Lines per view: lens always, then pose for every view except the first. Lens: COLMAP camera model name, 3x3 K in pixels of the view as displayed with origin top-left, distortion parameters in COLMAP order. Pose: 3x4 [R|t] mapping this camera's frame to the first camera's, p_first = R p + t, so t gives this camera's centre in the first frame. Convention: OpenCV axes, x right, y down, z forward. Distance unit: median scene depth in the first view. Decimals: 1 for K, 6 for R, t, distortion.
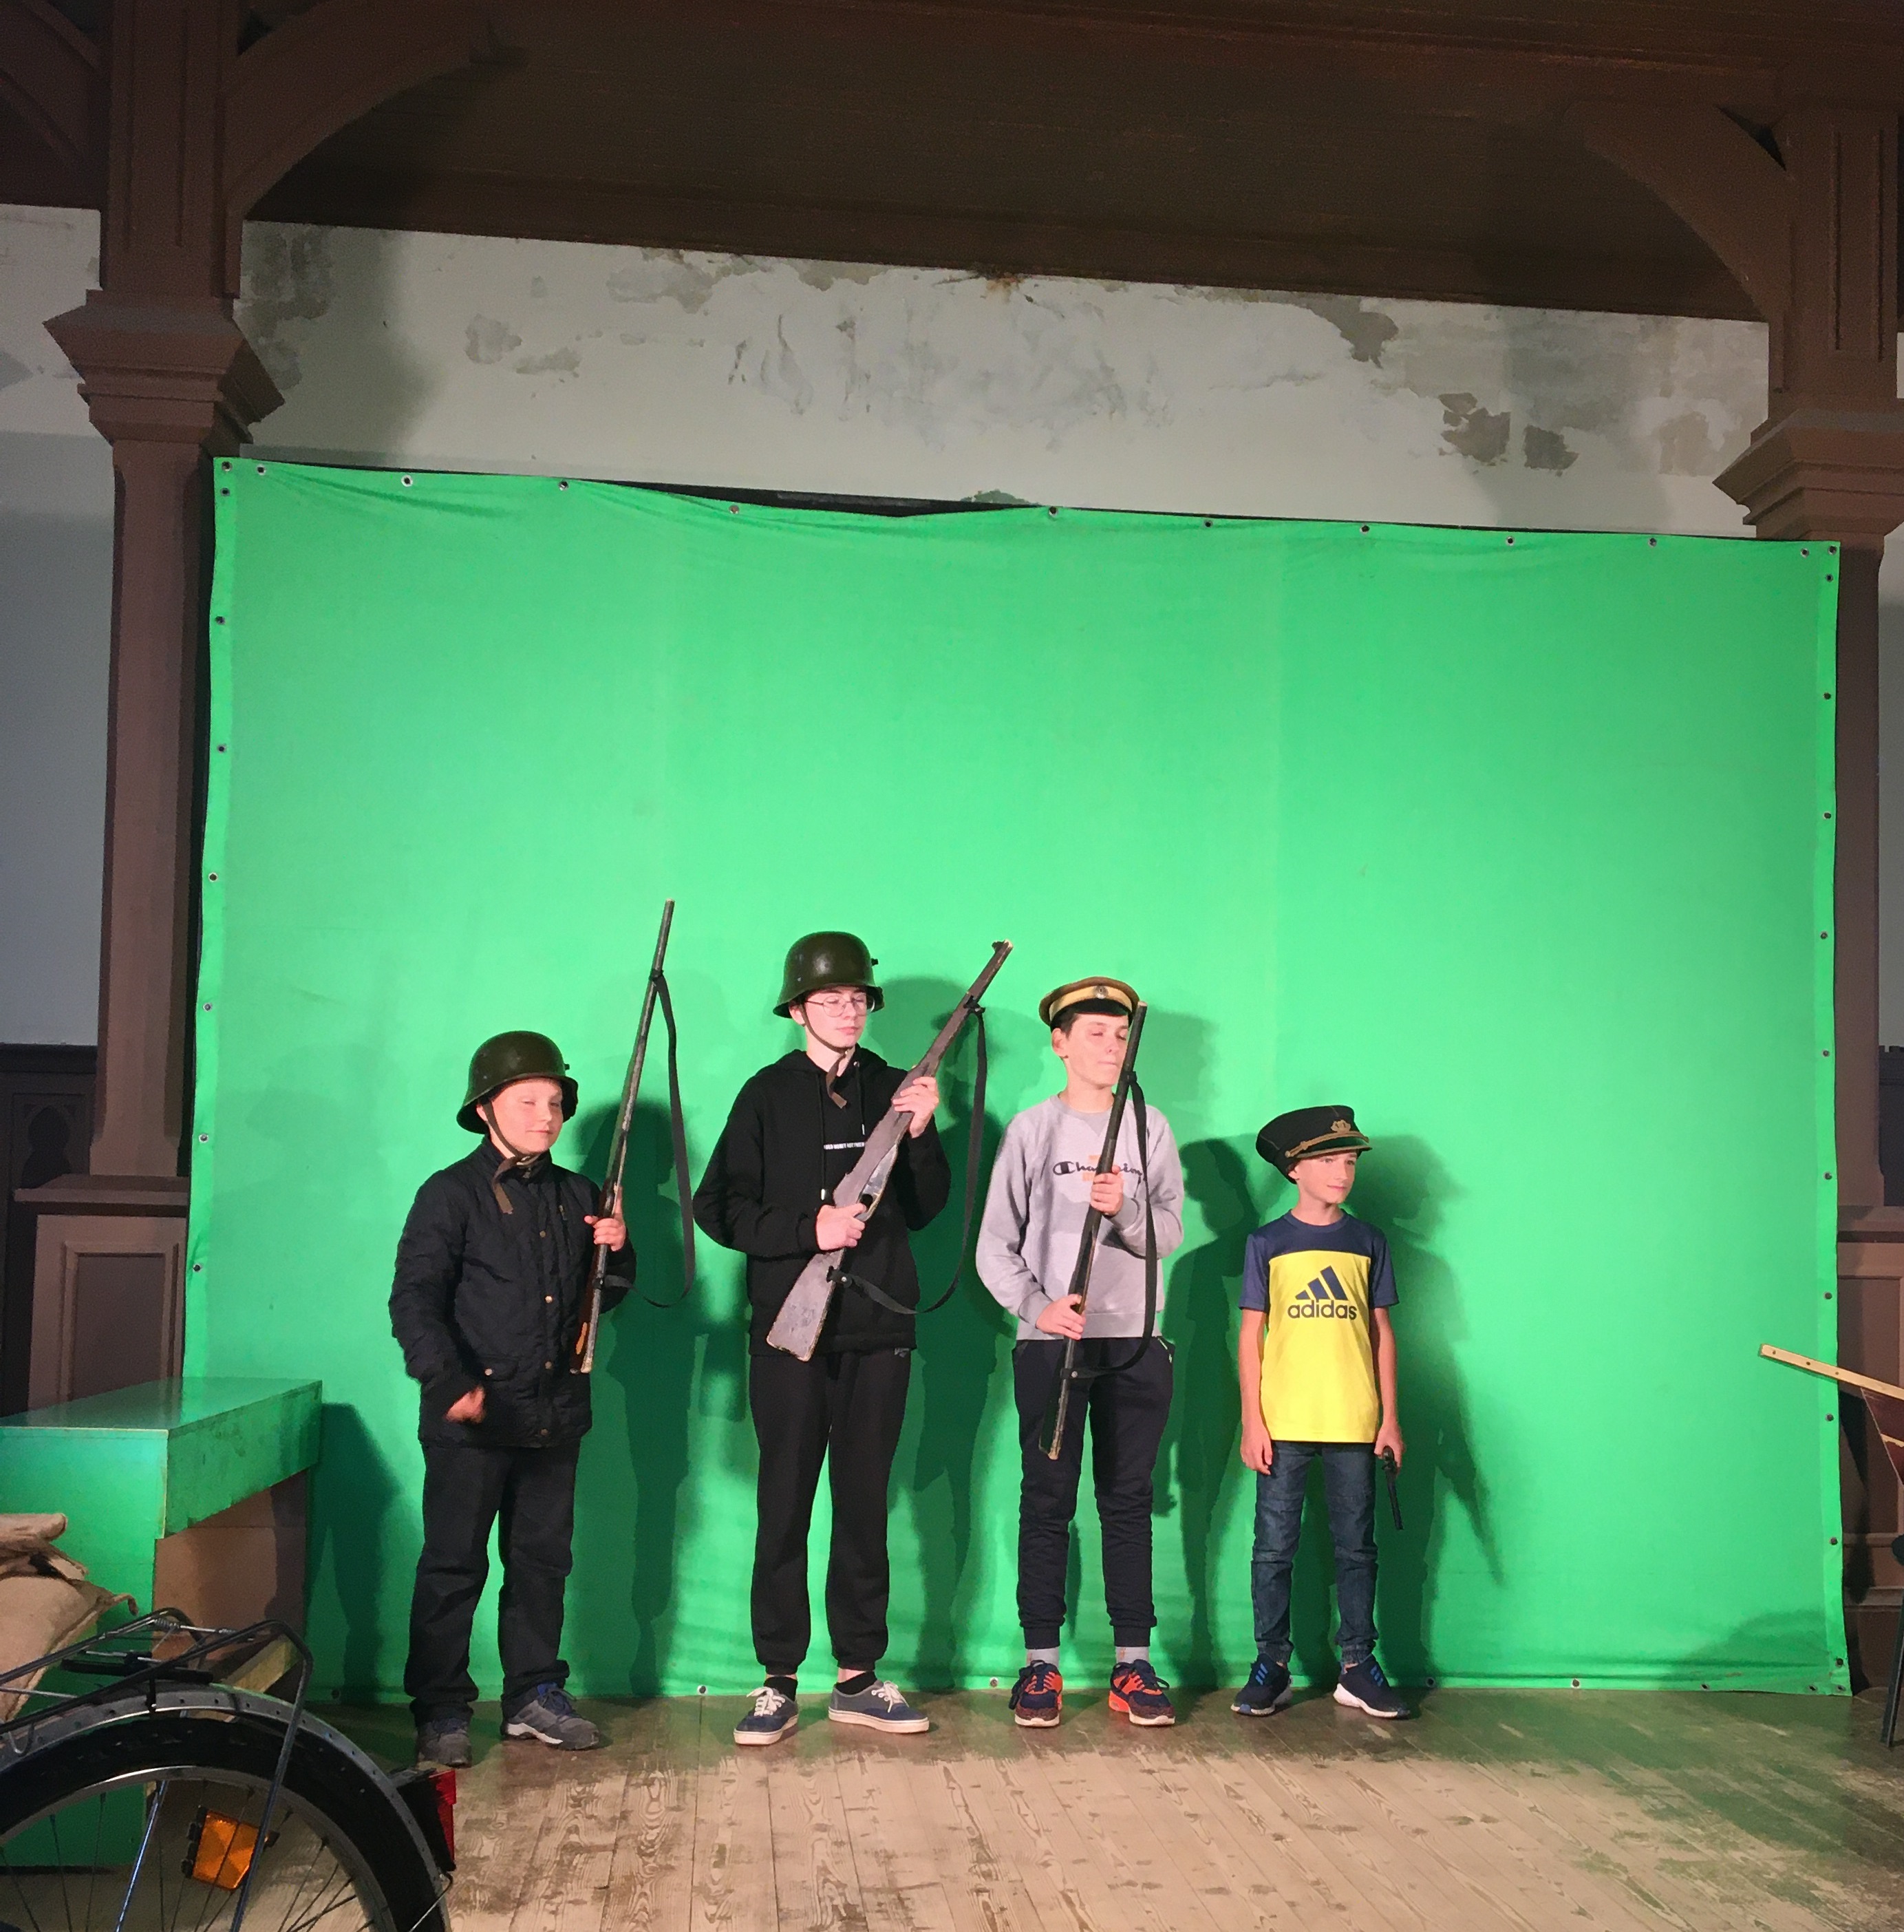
lens RADIAL K [[2334.4, 0, 1023.4], [0, 2334.4, 1108.0], [0, 0, 1]] dist [0.101141, -0.174081]
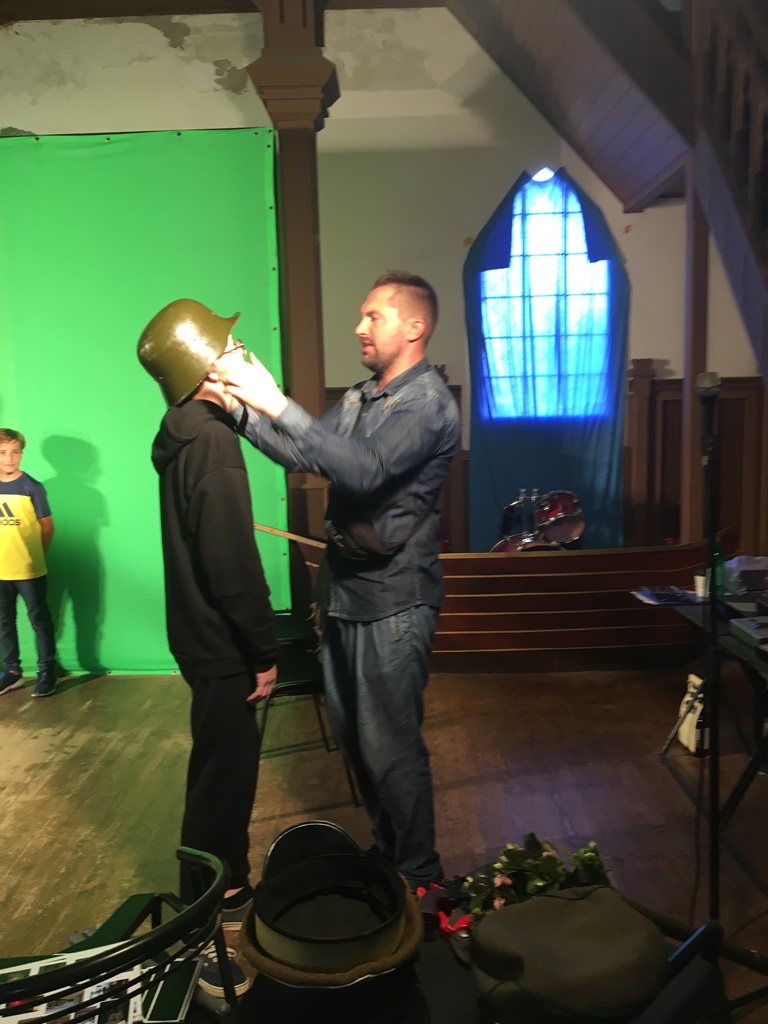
lens RADIAL K [[861.7, 0, 384.0], [0, 861.7, 512.0], [0, 0, 1]] dist [0.053194, -0.079983]
pose [[0.989273, -0.022408, -0.144350, 0.502599], [0.047869, 0.983330, 0.175414, -0.039756], [0.138013, -0.180442, 0.973855, 0.219742]]
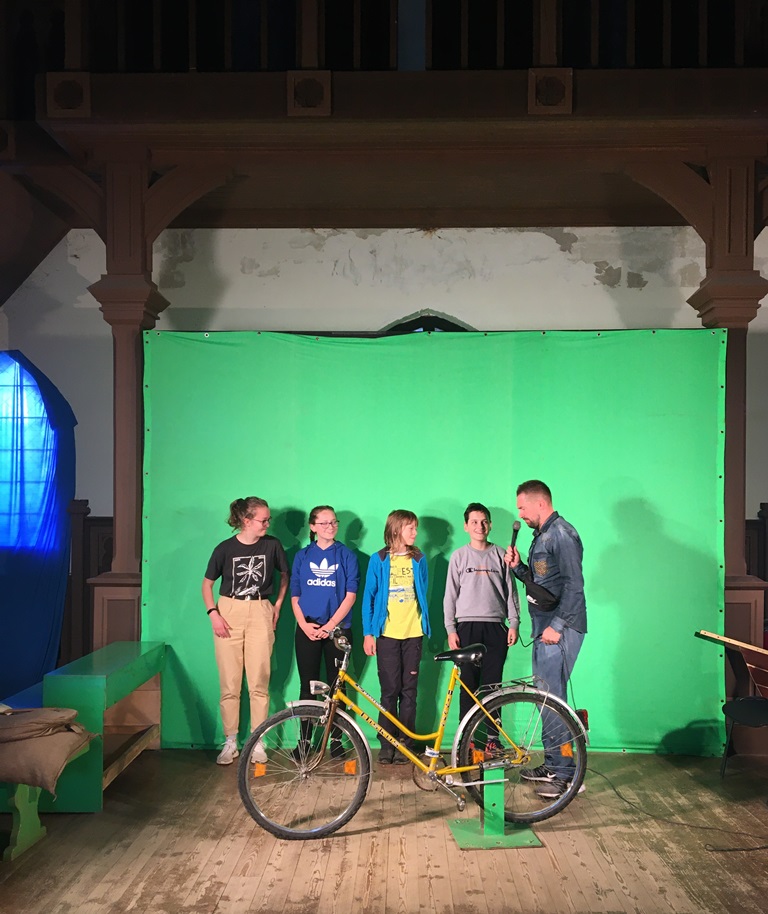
lens RADIAL K [[876.2, 0, 387.8], [0, 876.2, 518.3], [0, 0, 1]] dist [0.101322, -0.175407]
pose [[0.988736, -0.012529, -0.149142, 0.106219], [0.020255, 0.998524, 0.050402, -0.078336], [0.148290, -0.052855, 0.987530, -0.051766]]
